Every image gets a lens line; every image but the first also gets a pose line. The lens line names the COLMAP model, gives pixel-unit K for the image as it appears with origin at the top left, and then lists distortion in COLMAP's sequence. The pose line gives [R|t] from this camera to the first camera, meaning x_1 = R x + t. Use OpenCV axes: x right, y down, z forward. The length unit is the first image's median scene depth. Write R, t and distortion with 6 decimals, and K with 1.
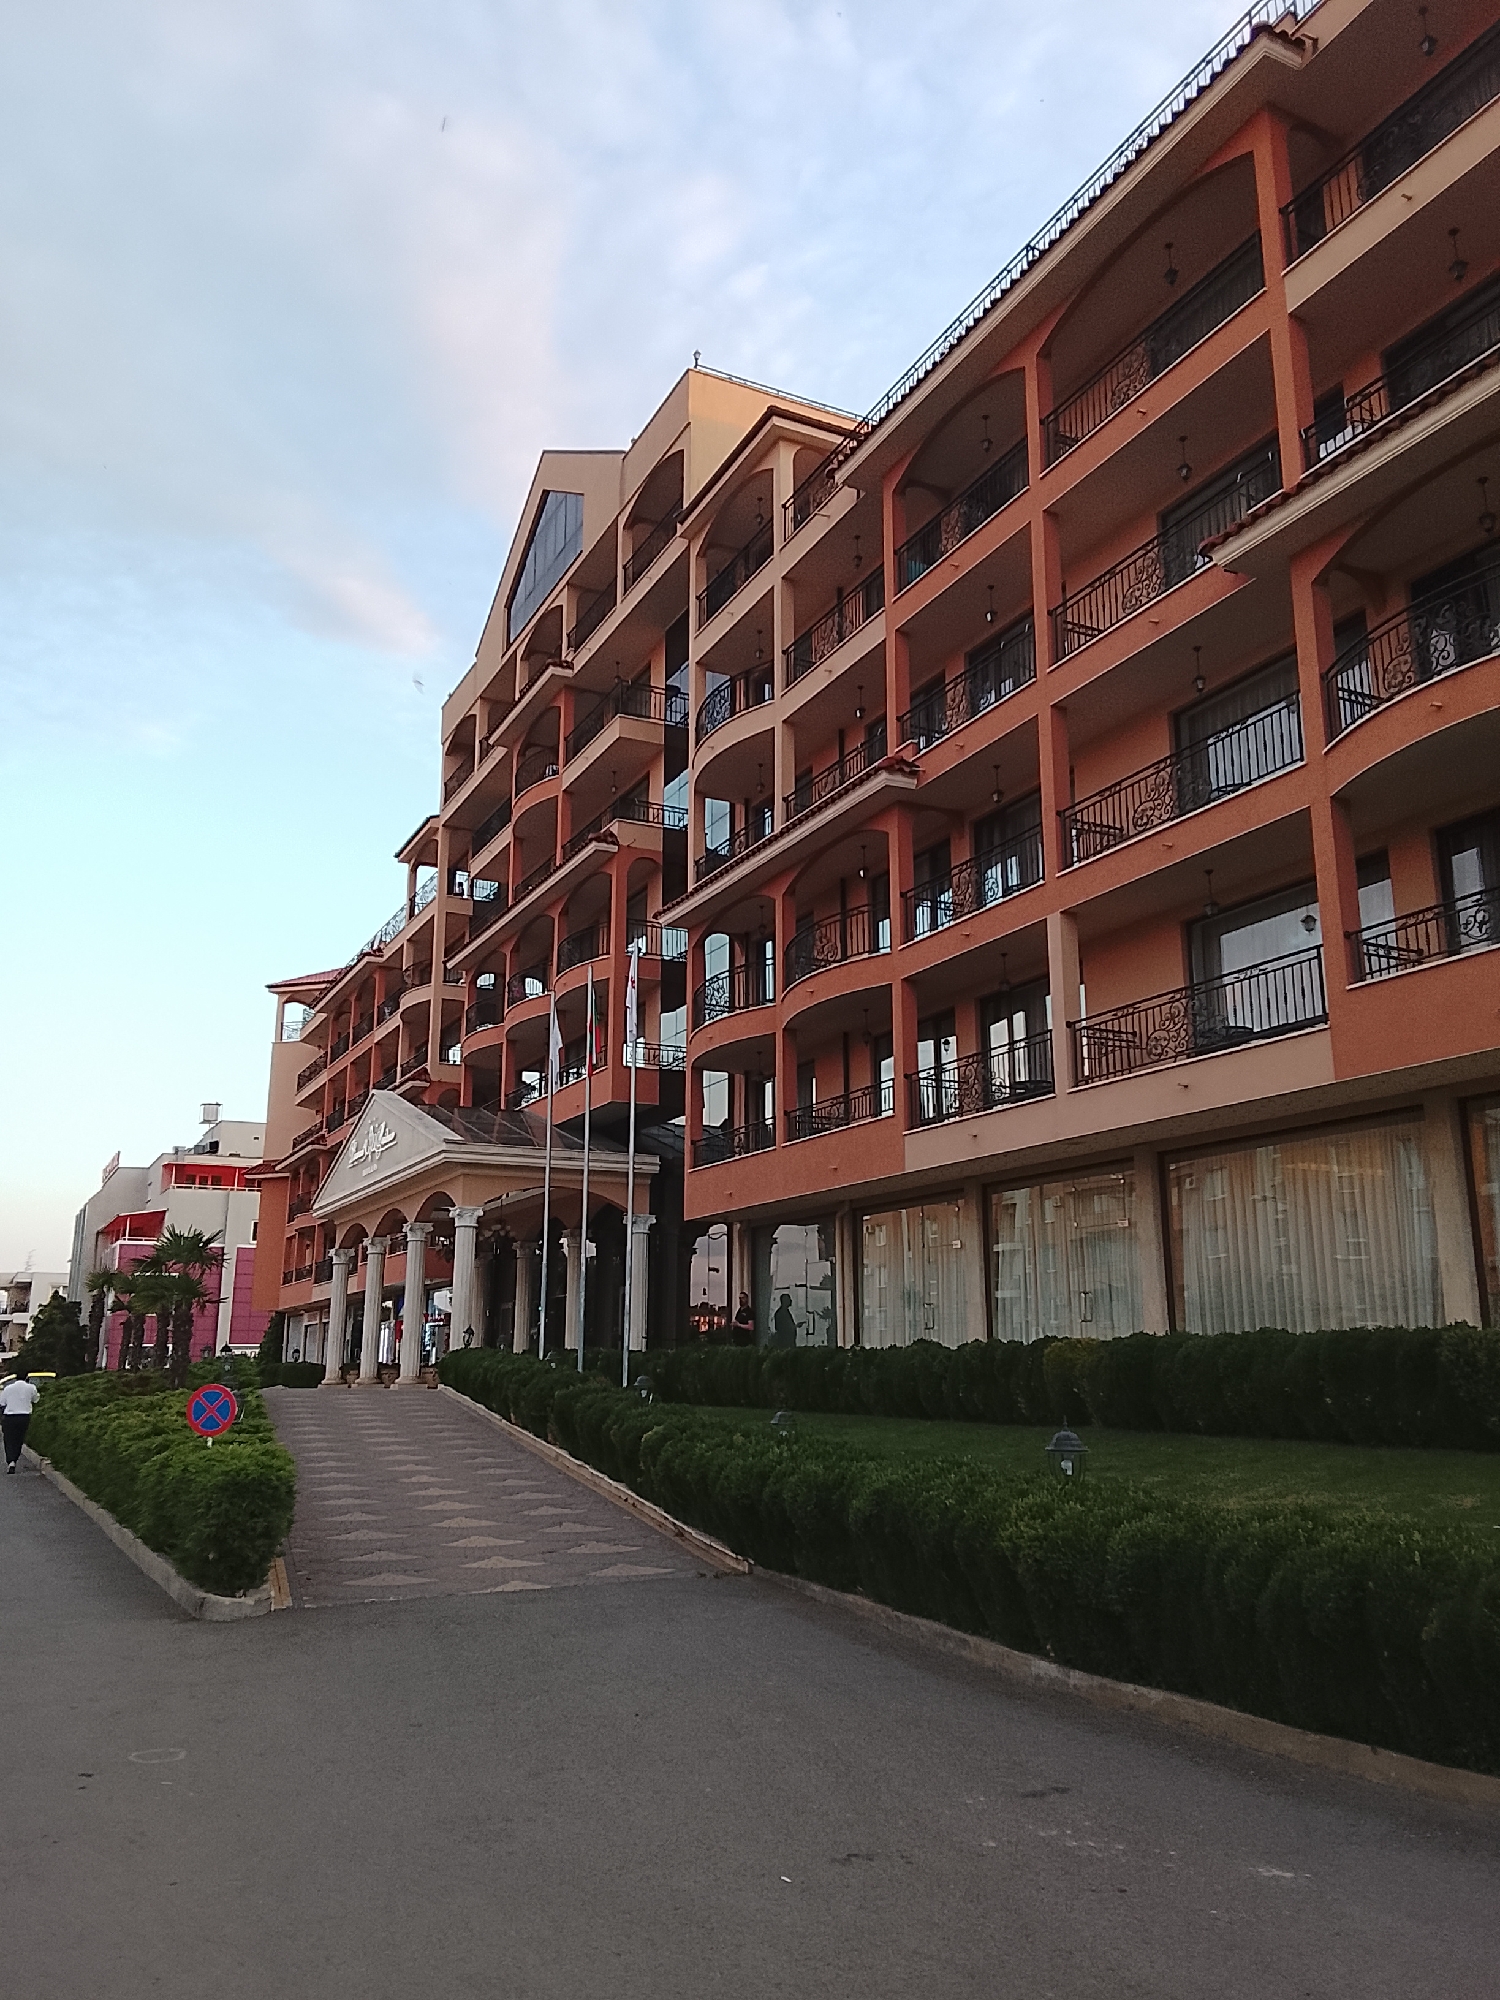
lens RADIAL K [[1547.9, 0, 750.0], [0, 1547.9, 1000.0], [0, 0, 1]] dist [0.119020, -0.200193]
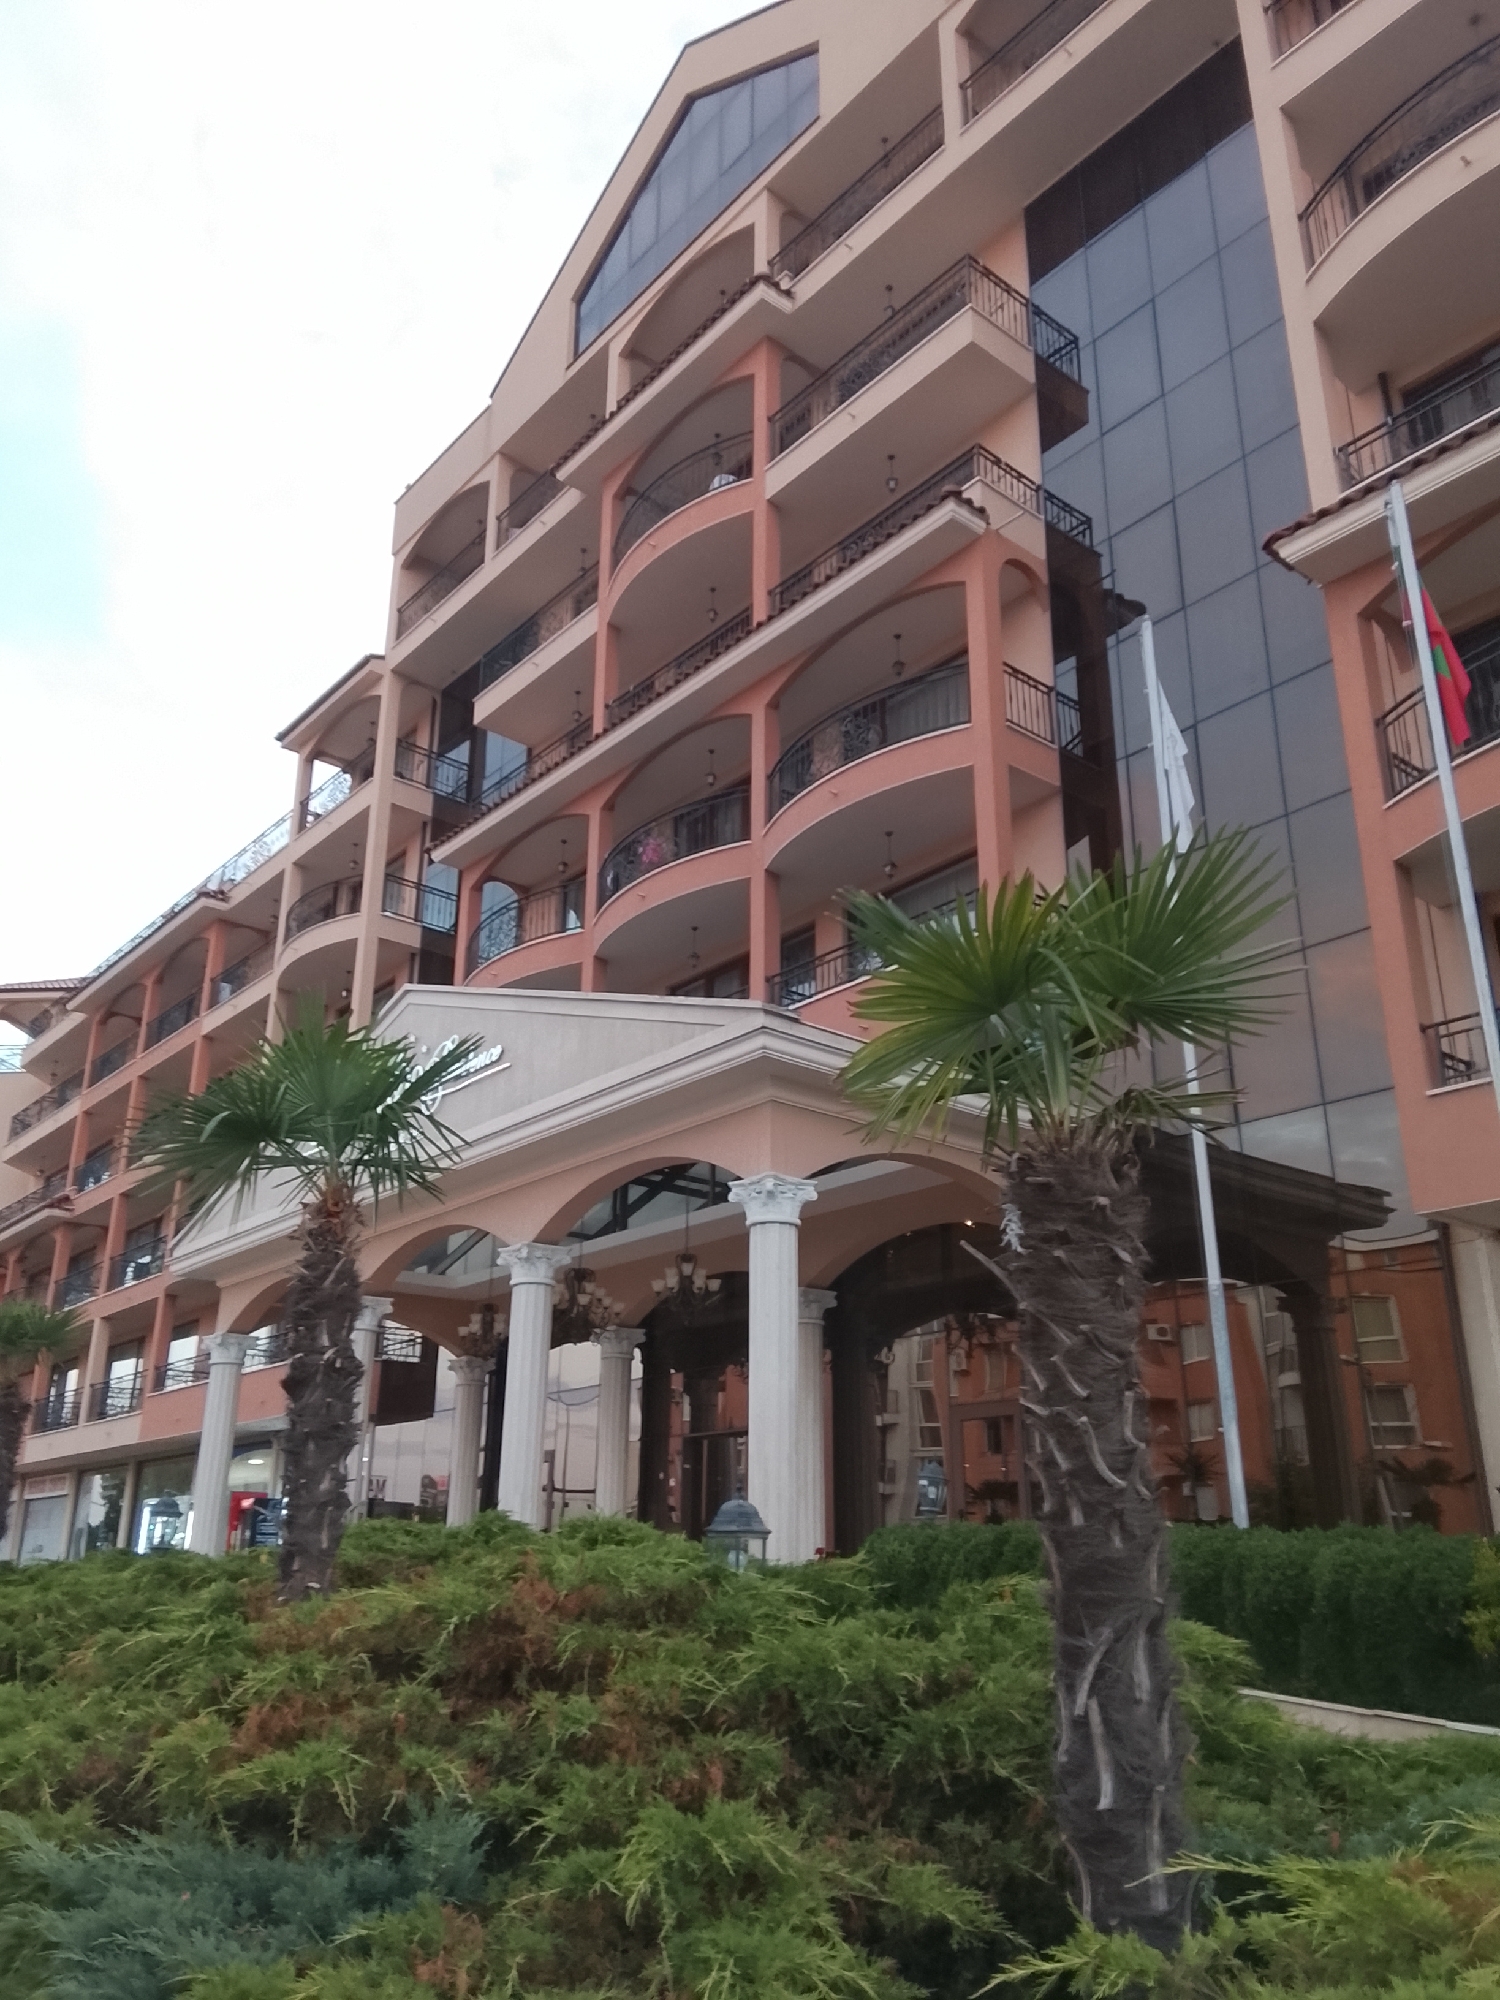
lens RADIAL K [[1547.8, 0, 764.2], [0, 1547.8, 1020.9], [0, 0, 1]] dist [0.074725, -0.107351]
pose [[0.970085, 0.093276, 0.224130, -0.221495], [-0.066408, 0.989986, -0.124570, 0.112673], [-0.233505, 0.105959, 0.966565, 0.475611]]
